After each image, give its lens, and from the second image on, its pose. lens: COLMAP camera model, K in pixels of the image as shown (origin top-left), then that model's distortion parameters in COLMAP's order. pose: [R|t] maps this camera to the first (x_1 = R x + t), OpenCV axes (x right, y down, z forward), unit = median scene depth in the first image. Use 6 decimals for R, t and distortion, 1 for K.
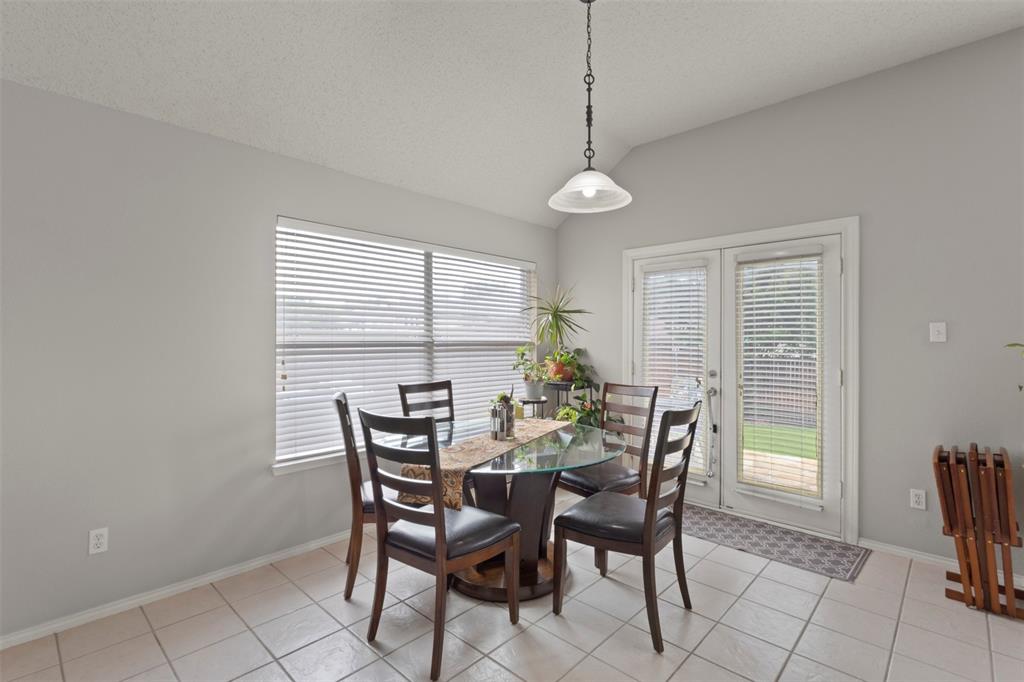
lens RADIAL K [[475.0, 0, 512.0], [0, 475.0, 341.0], [0, 0, 1]] dist [-0.001688, -0.000101]
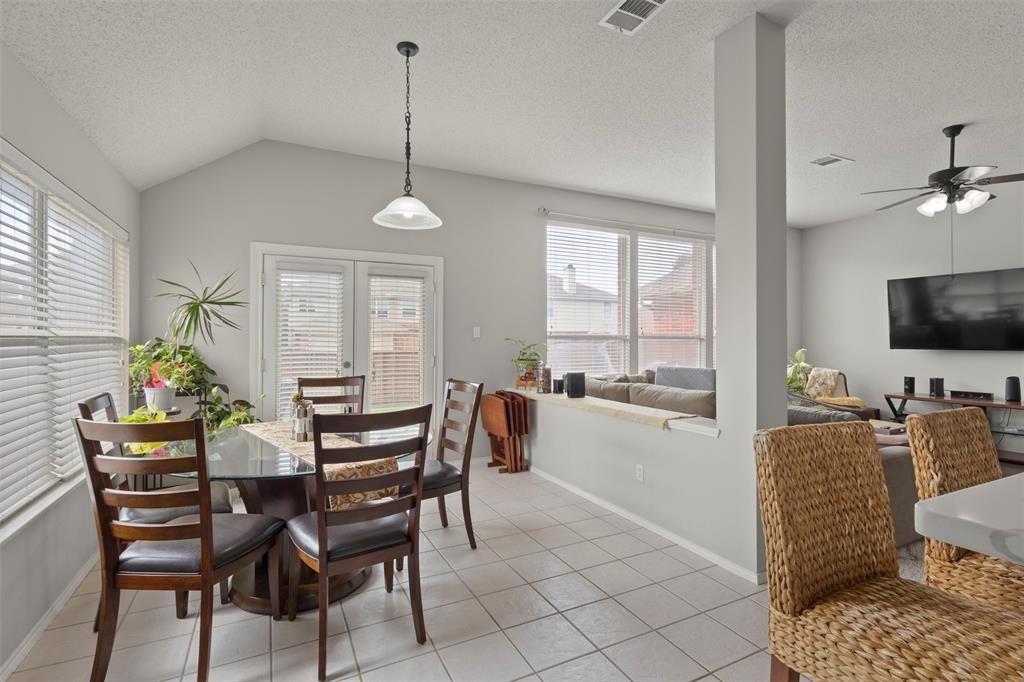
lens RADIAL K [[479.0, 0, 509.5], [0, 479.0, 345.8], [0, 0, 1]] dist [0.001823, 0.000633]
pose [[0.348204, -0.011349, 0.937350, -0.648588], [0.000457, 0.999929, 0.011937, 0.008264], [-0.937419, -0.003728, 0.348184, 0.233517]]
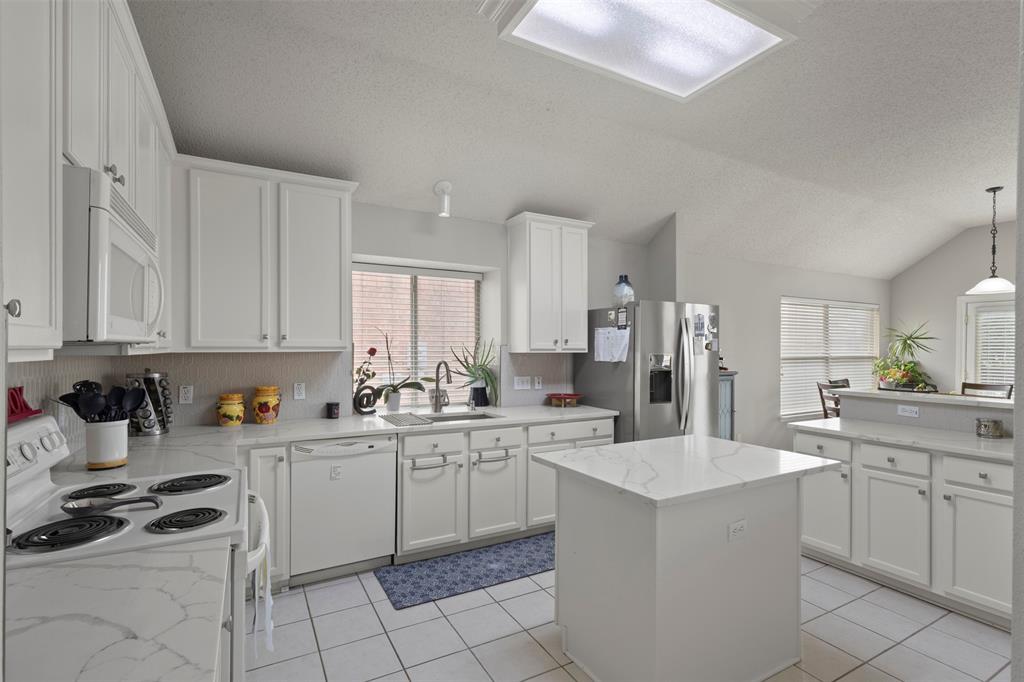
lens RADIAL K [[479.0, 0, 509.5], [0, 479.0, 345.8], [0, 0, 1]] dist [0.001823, 0.000633]
pose [[0.950183, 0.004310, -0.311662, -0.844883], [-0.005413, 0.999982, -0.002674, -0.030502], [0.311644, 0.004228, 0.950189, -1.164414]]
